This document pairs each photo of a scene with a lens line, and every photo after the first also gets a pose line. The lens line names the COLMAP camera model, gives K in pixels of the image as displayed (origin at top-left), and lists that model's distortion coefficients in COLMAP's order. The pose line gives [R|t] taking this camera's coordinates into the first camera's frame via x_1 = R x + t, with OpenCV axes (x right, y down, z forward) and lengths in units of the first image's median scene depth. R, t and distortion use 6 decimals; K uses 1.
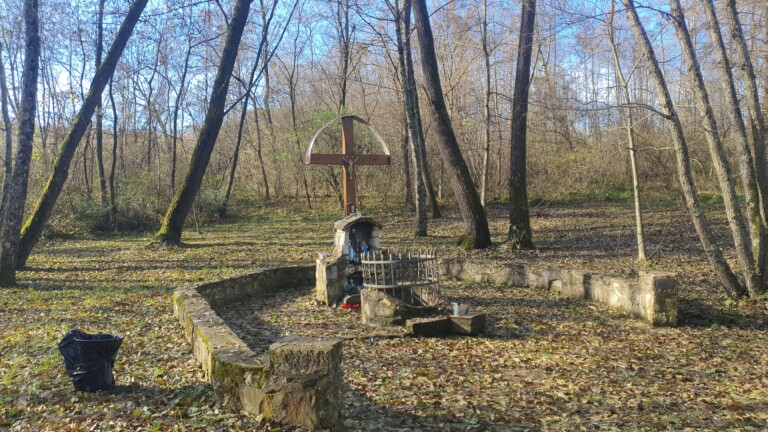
lens RADIAL K [[595.0, 0, 383.3], [0, 595.0, 208.5], [0, 0, 1]] dist [0.062100, -0.115870]
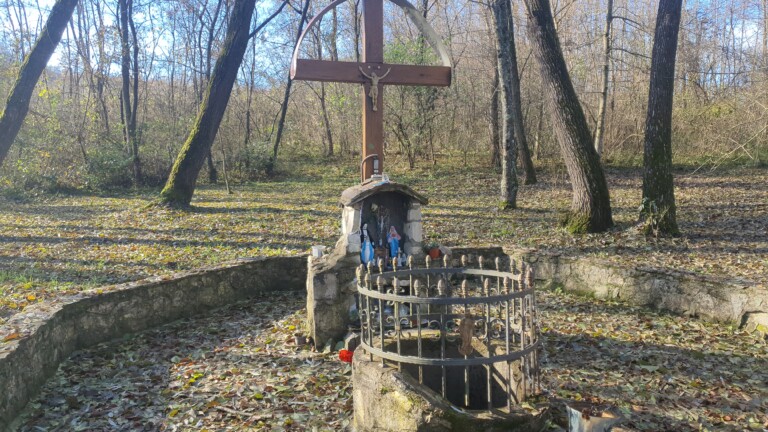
lens RADIAL K [[595.0, 0, 383.3], [0, 595.0, 208.5], [0, 0, 1]] dist [0.062100, -0.115870]
pose [[0.988345, 0.039442, -0.147031, 0.024831], [-0.029557, 0.997191, 0.068820, 0.000994], [0.149332, -0.063672, 0.986735, 0.318348]]
